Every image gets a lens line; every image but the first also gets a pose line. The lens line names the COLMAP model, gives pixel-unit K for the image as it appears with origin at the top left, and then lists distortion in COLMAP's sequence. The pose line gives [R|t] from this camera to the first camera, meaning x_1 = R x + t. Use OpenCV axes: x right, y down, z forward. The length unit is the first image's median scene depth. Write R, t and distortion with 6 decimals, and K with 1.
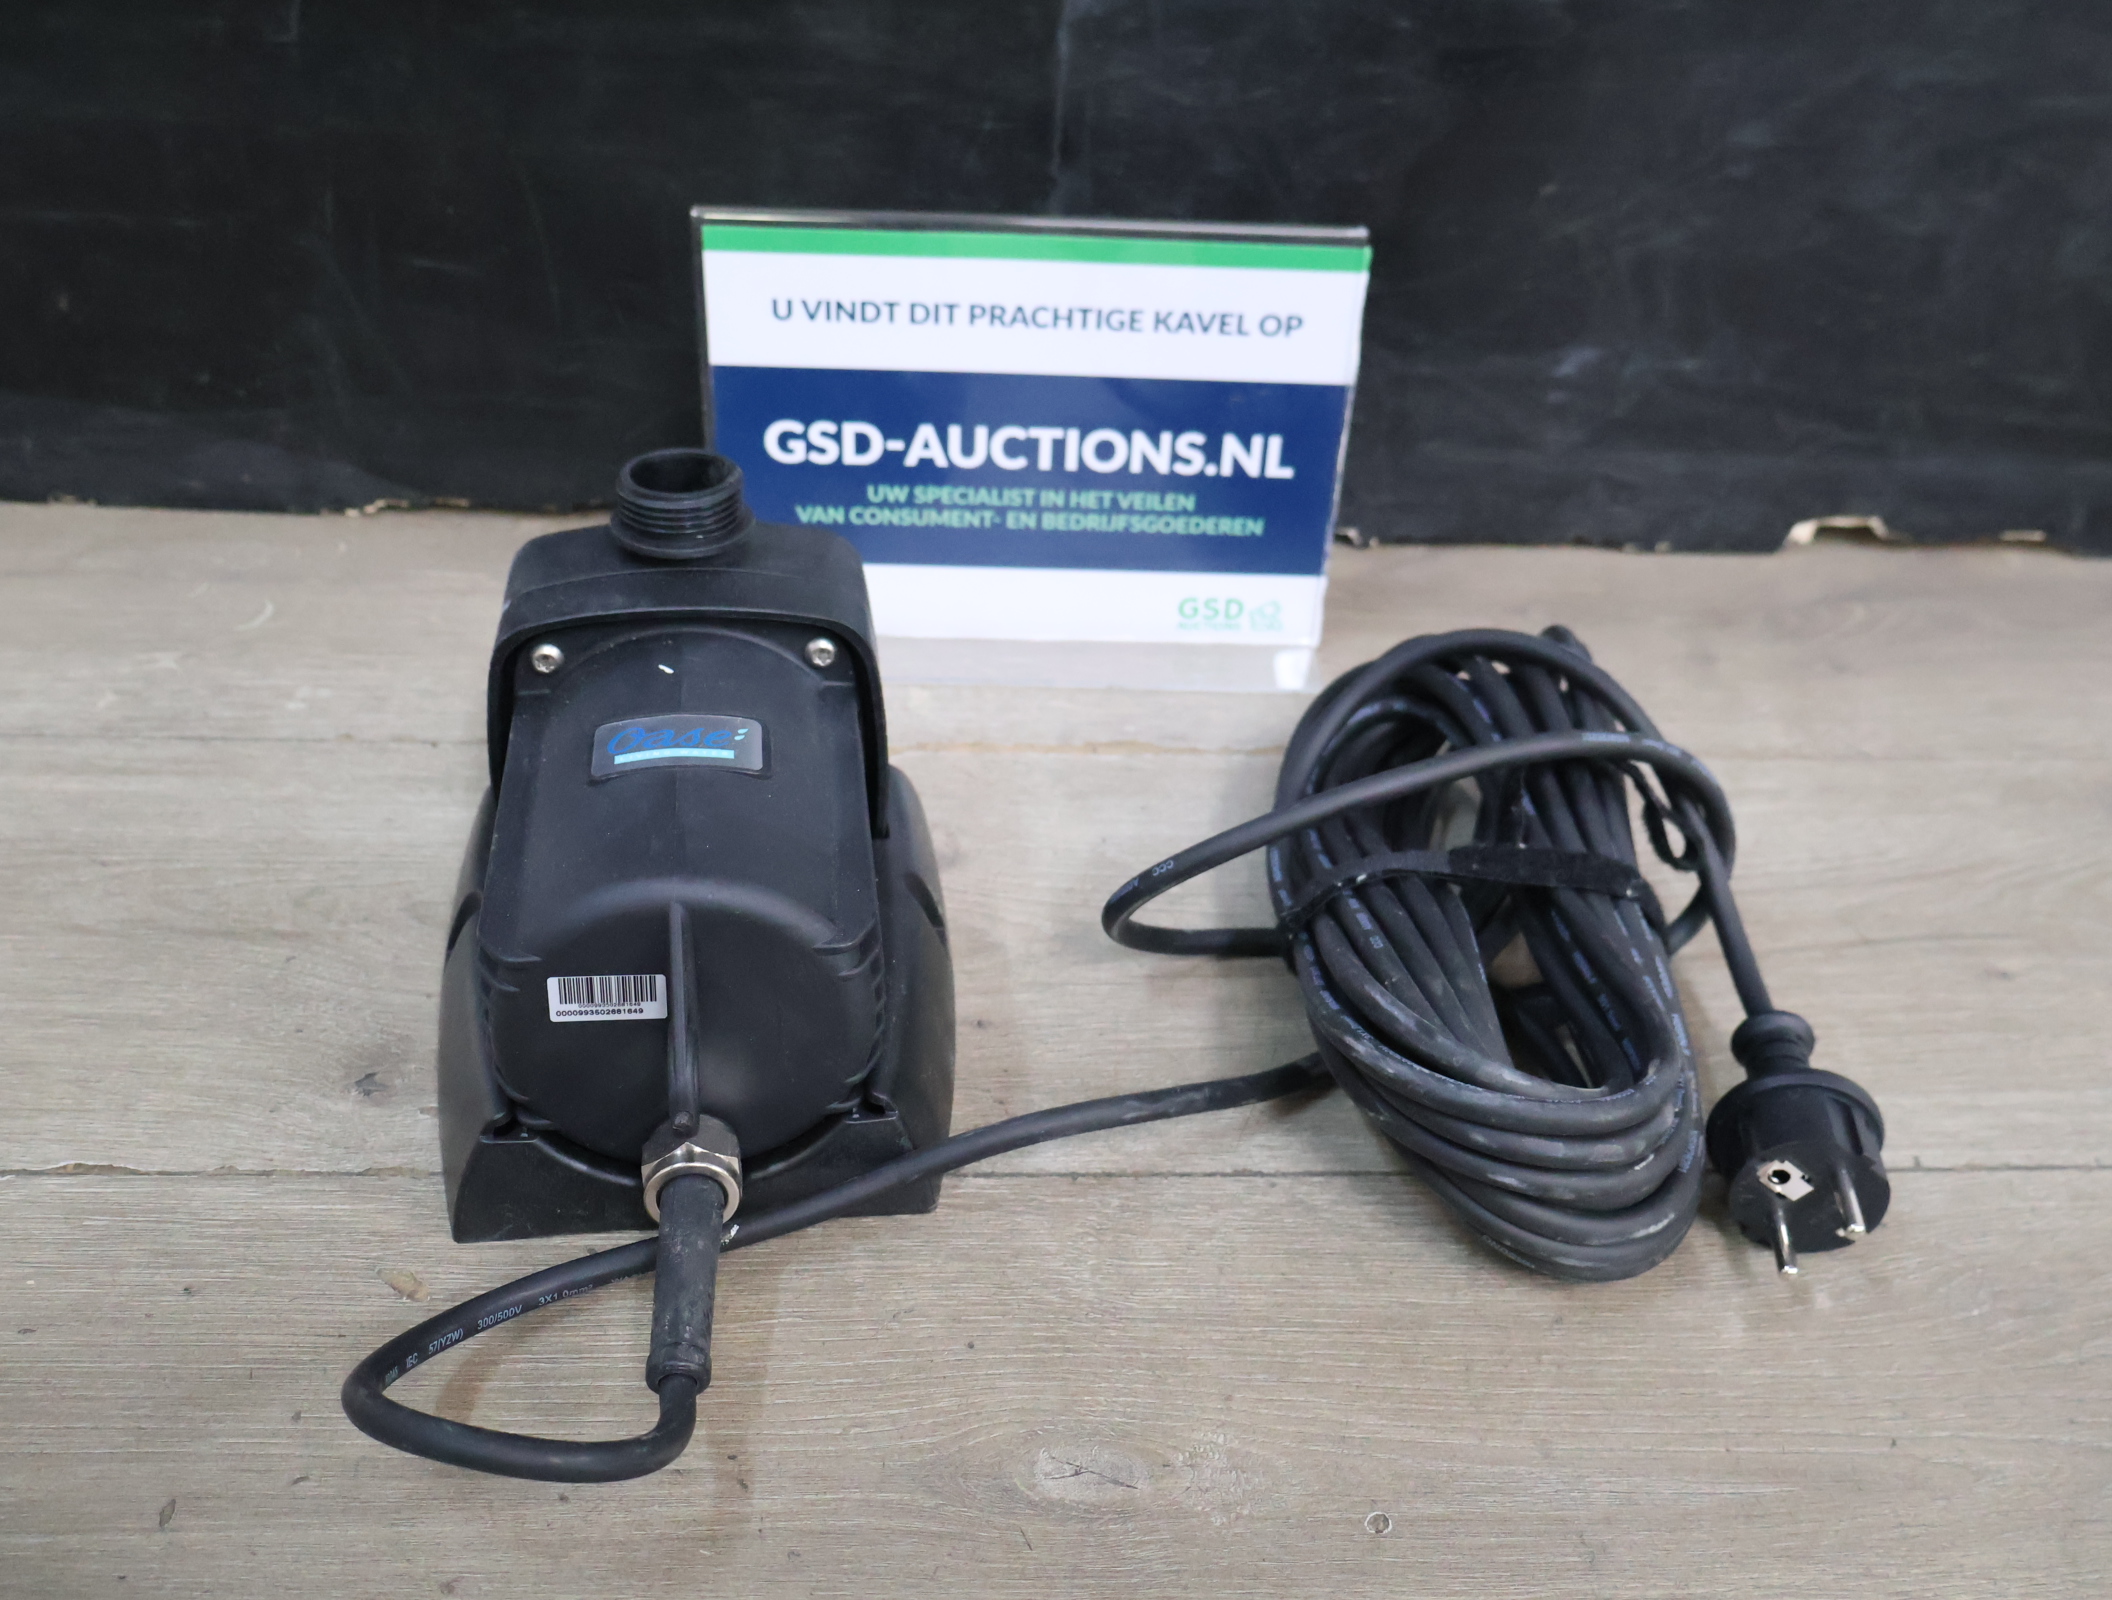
lens RADIAL K [[2095.0, 0, 1061.6], [0, 2095.0, 769.2], [0, 0, 1]] dist [0.009369, 0.000000]
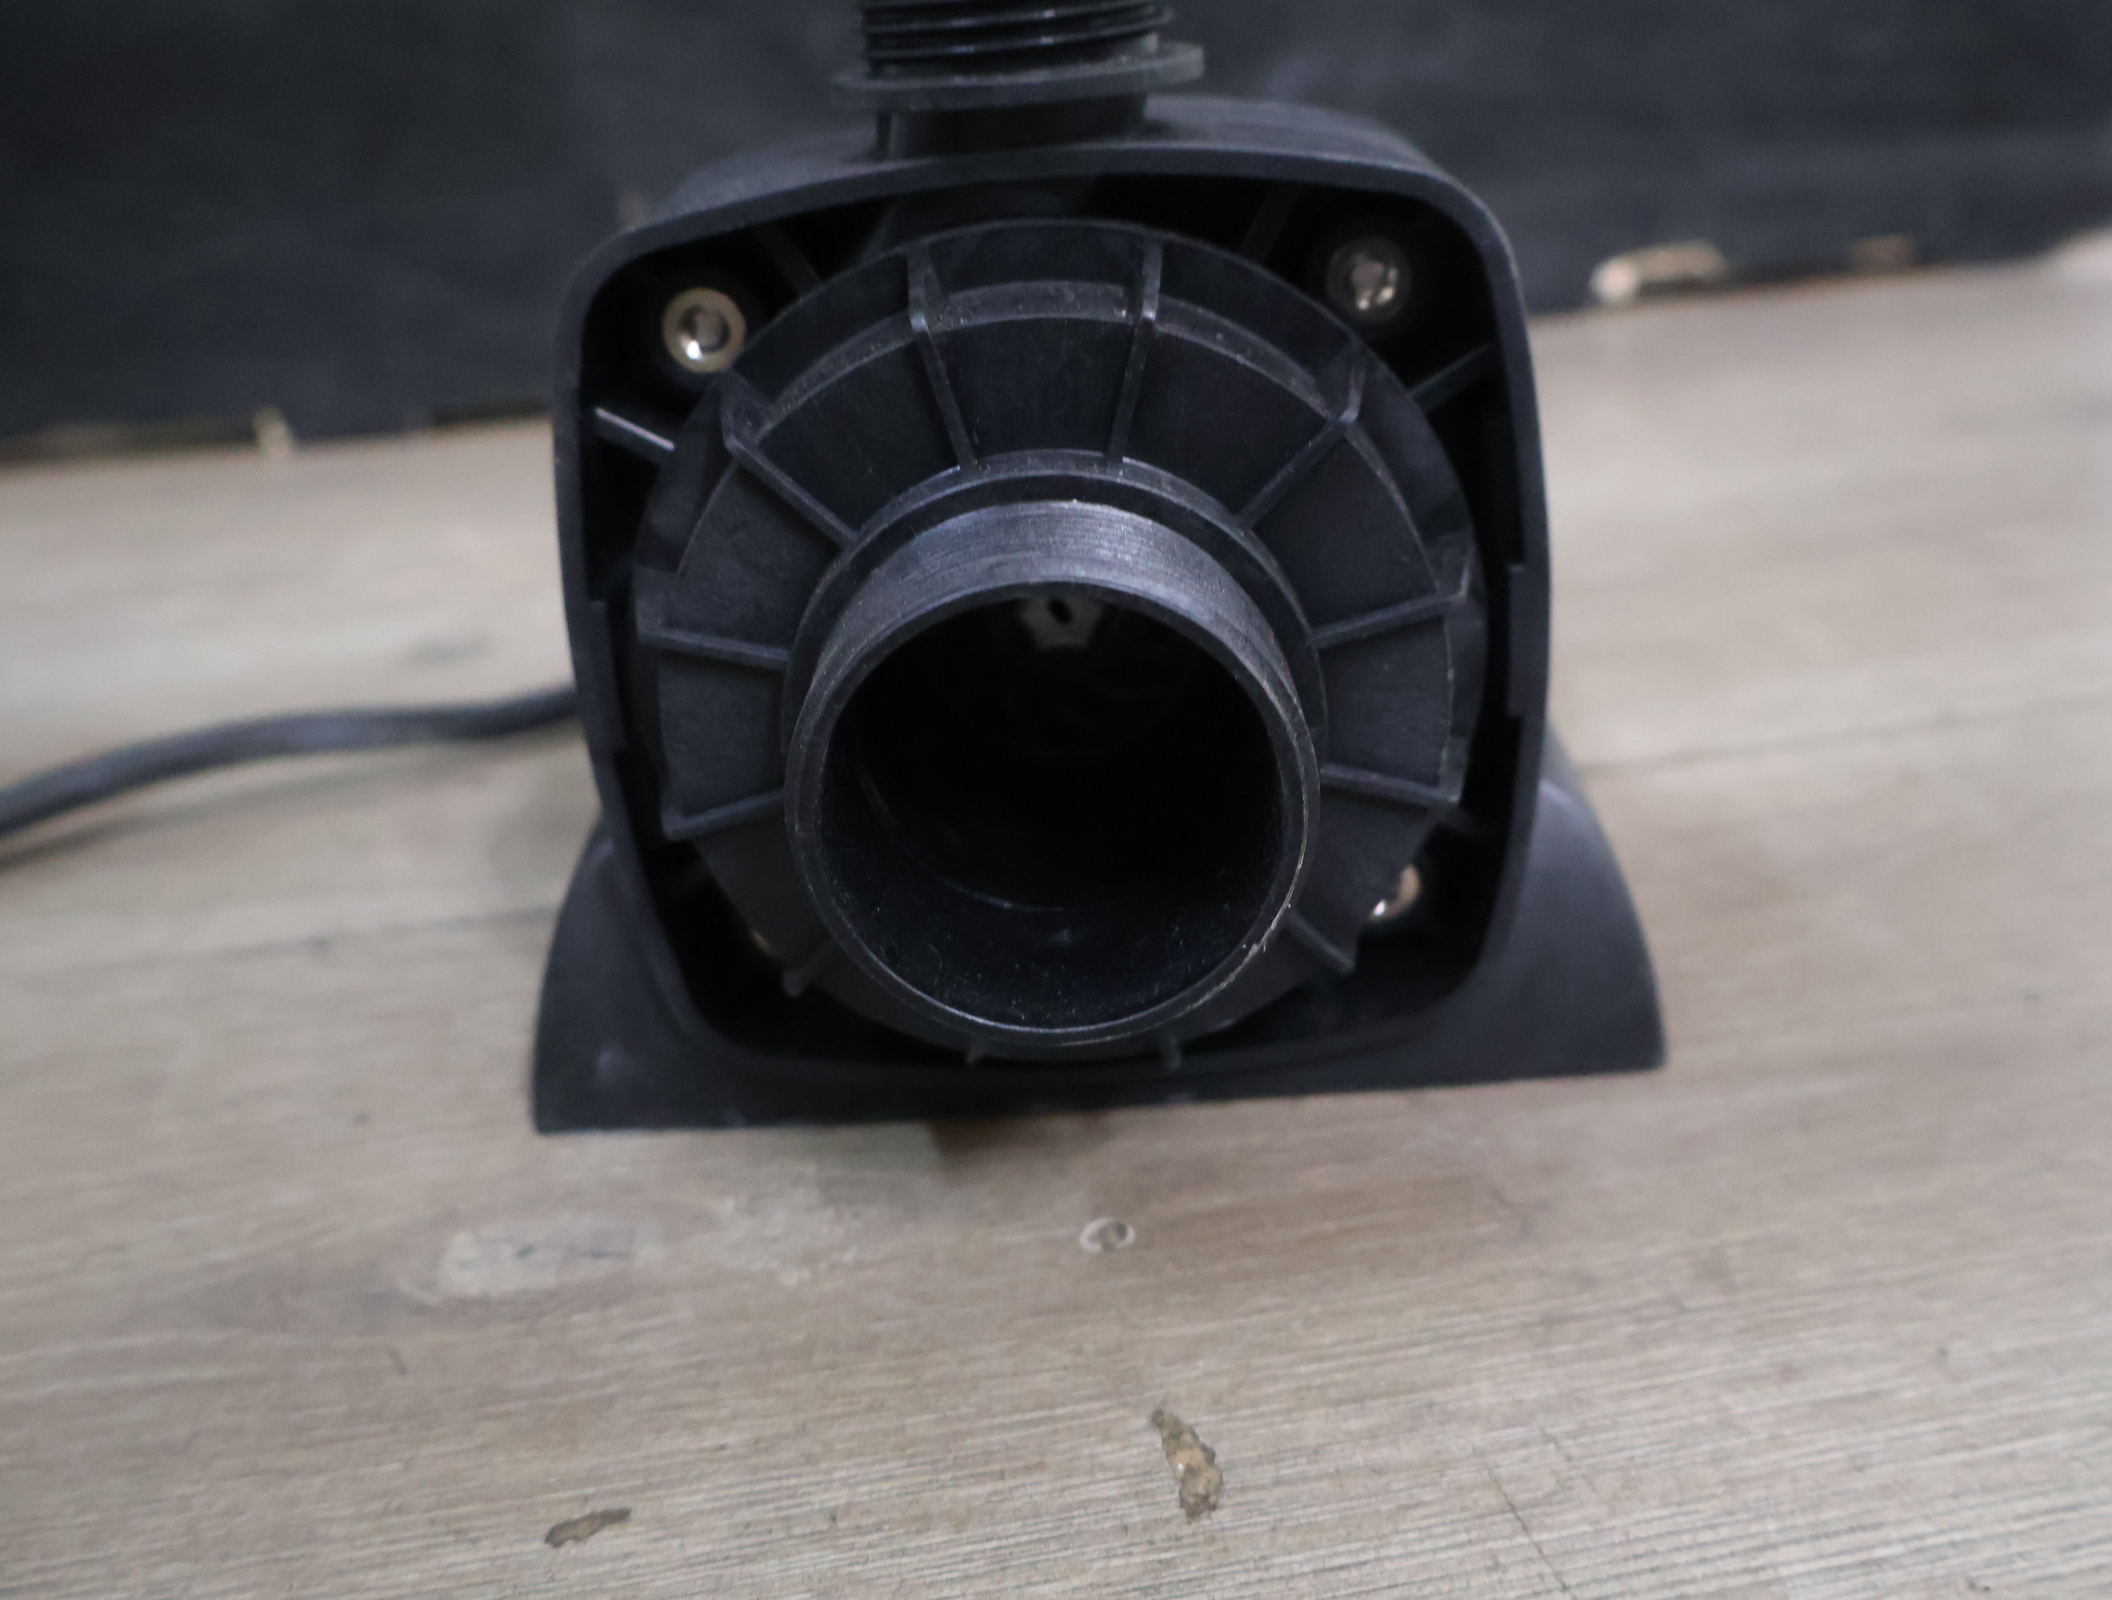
lens RADIAL K [[2095.0, 0, 1063.3], [0, 2095.0, 807.6], [0, 0, 1]] dist [0.009369, 0.000000]
pose [[0.987134, -0.148260, 0.059884, 0.111774], [0.156569, 0.972257, -0.173791, 0.308096], [-0.032457, 0.180931, 0.982960, 0.428149]]
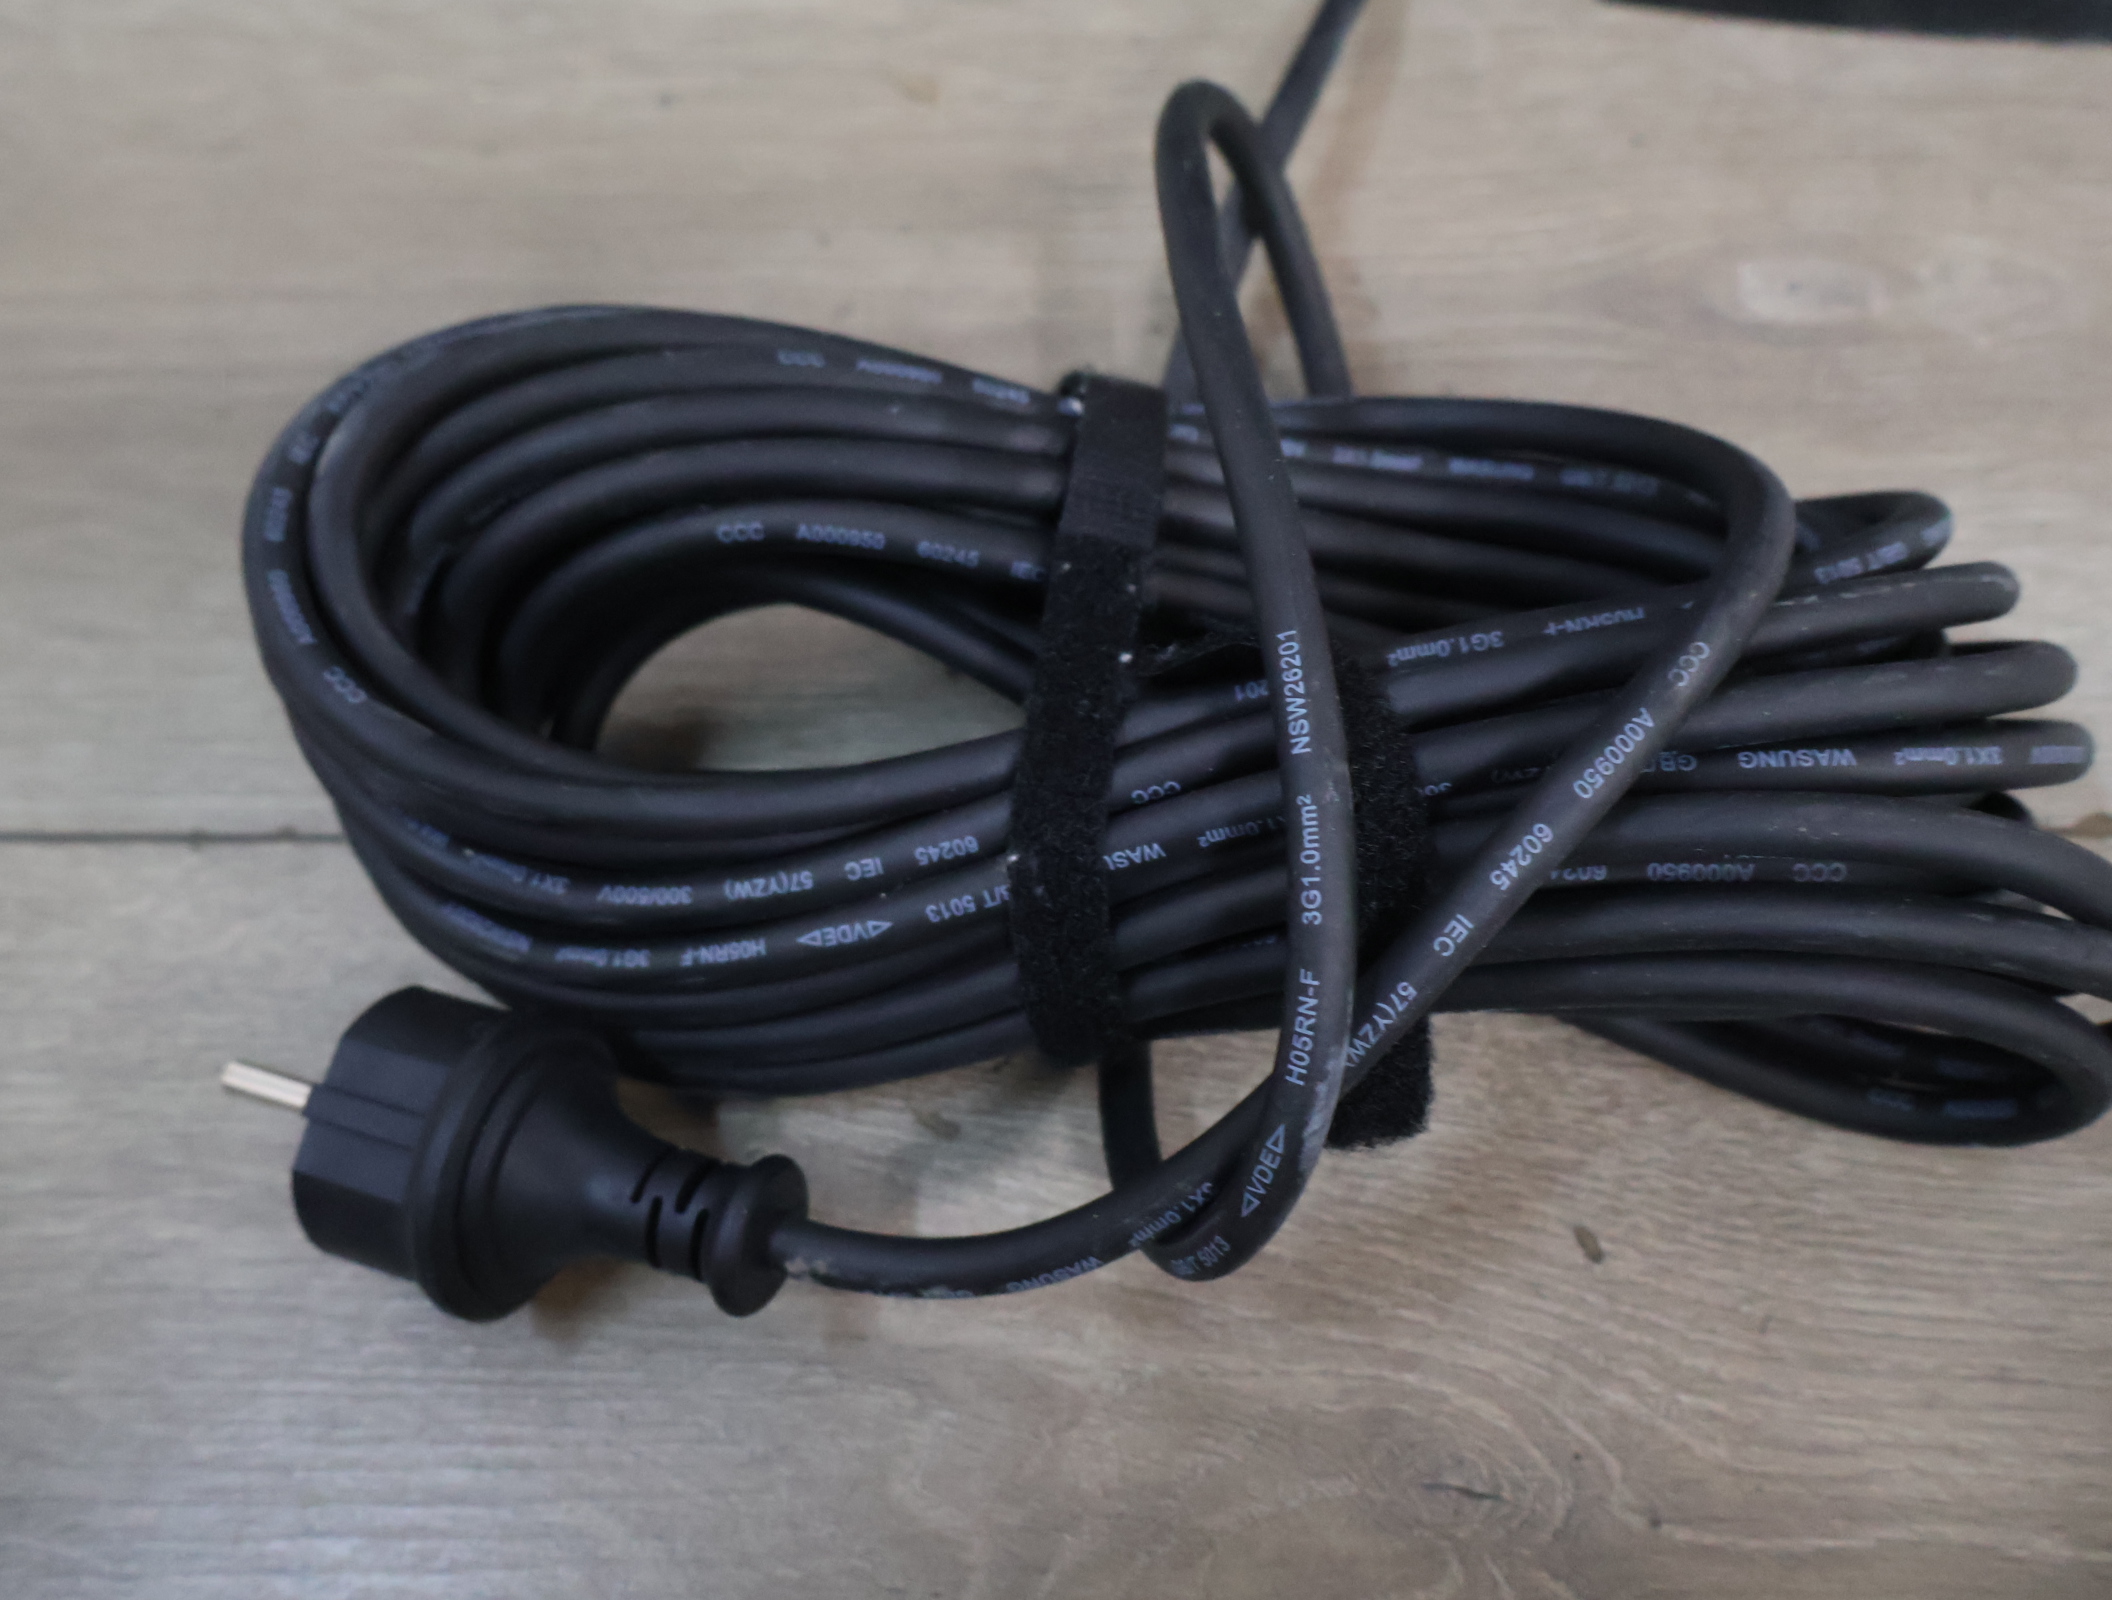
lens RADIAL K [[2095.0, 0, 1044.4], [0, 2095.0, 801.2], [0, 0, 1]] dist [0.009369, 0.000000]
pose [[0.990908, 0.013274, -0.133888, -0.149310], [0.052974, 0.876249, 0.478938, 0.099724], [0.123676, -0.481676, 0.867579, 0.165663]]
